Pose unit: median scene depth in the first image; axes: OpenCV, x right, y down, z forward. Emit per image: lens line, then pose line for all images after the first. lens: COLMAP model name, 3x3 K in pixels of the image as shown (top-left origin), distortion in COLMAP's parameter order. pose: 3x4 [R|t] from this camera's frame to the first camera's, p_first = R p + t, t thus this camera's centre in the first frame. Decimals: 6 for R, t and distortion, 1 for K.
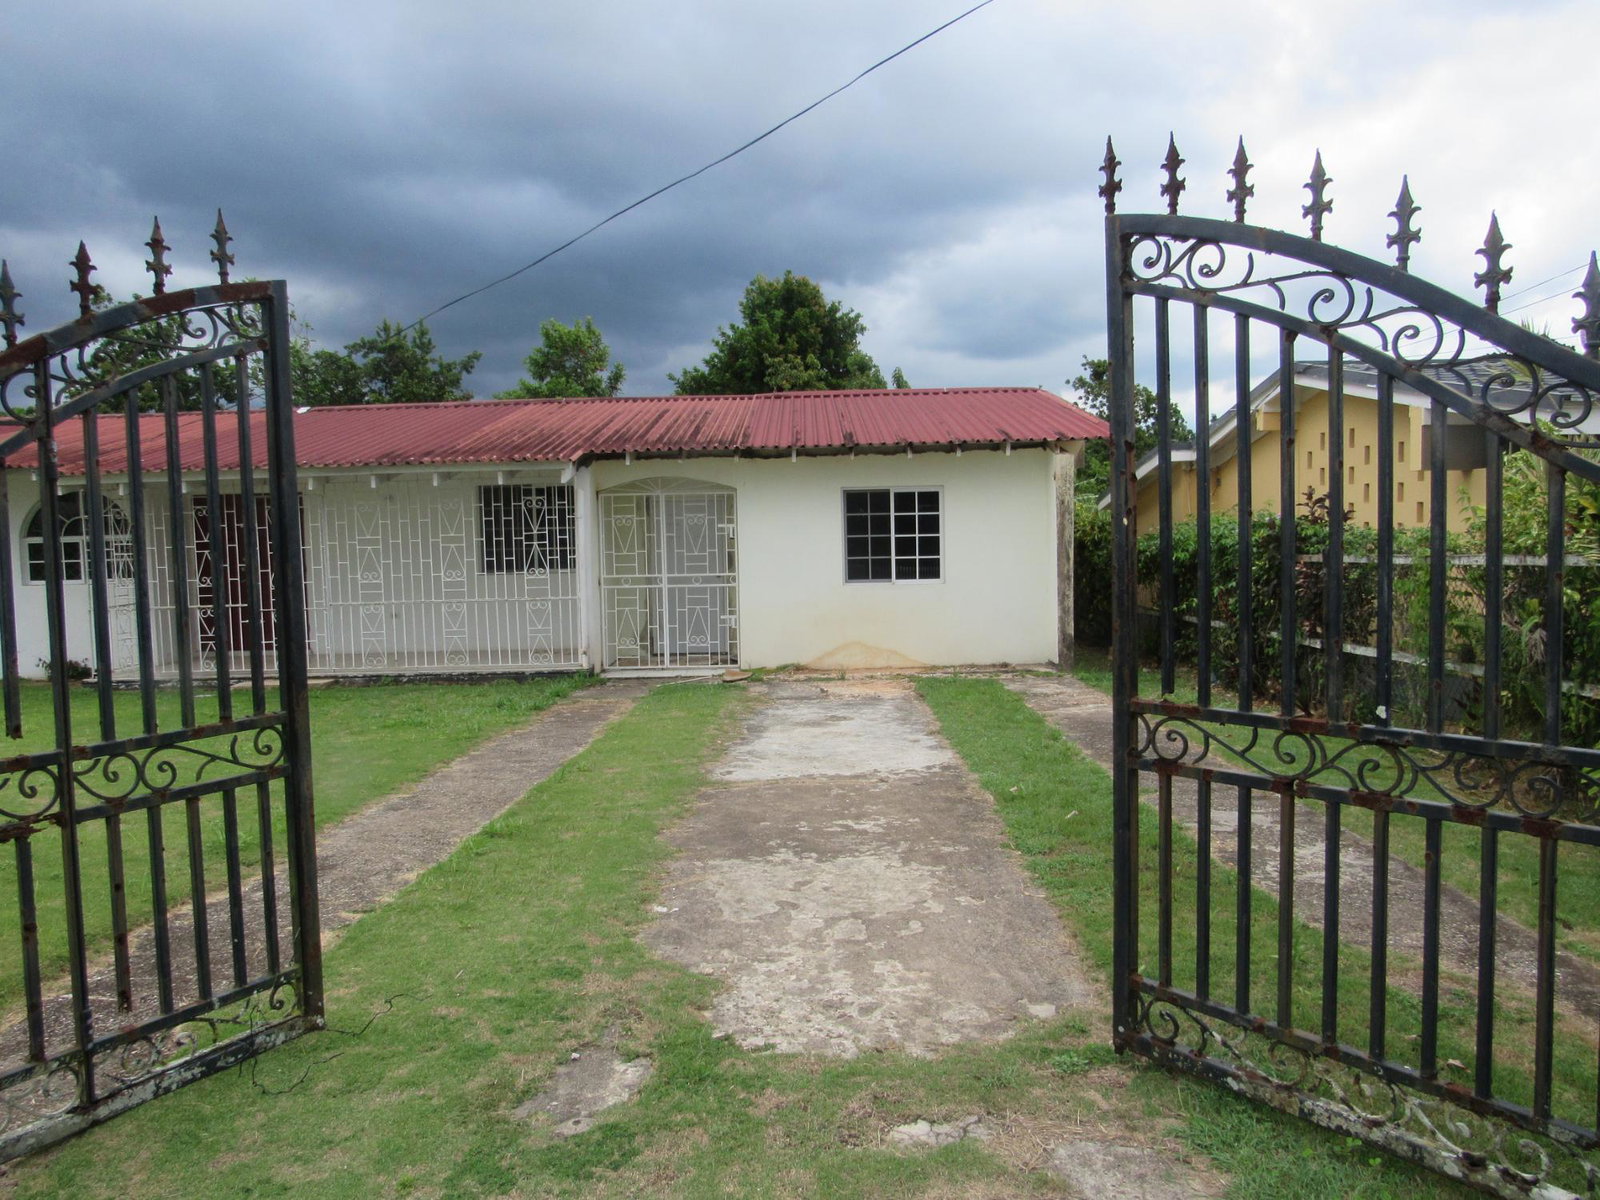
lens RADIAL K [[1143.9, 0, 797.0], [0, 1143.9, 598.4], [0, 0, 1]] dist [-0.039661, 0.018707]
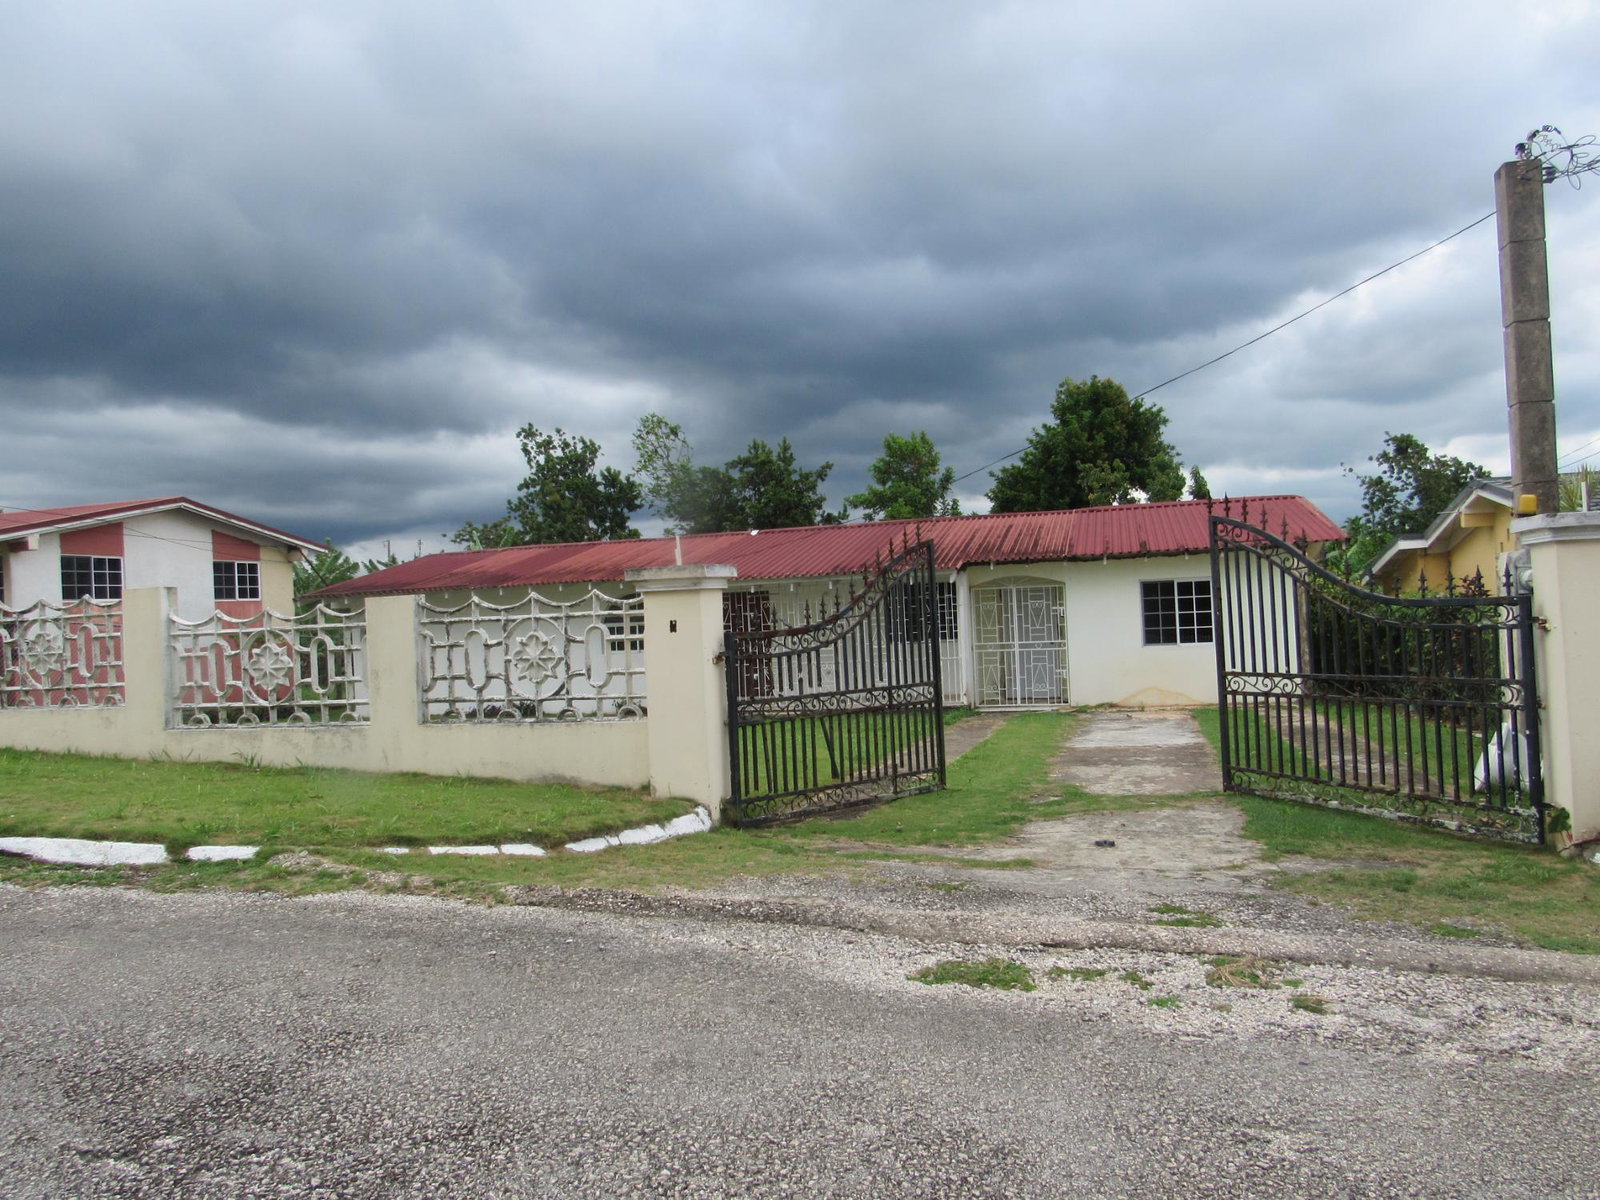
lens RADIAL K [[1150.5, 0, 809.9], [0, 1150.5, 598.3], [0, 0, 1]] dist [-0.032851, 0.012548]
pose [[0.967661, -0.023002, -0.251202, -0.000232], [0.006384, 0.997748, -0.066772, 0.020578], [0.252172, 0.063009, 0.965629, -0.506280]]
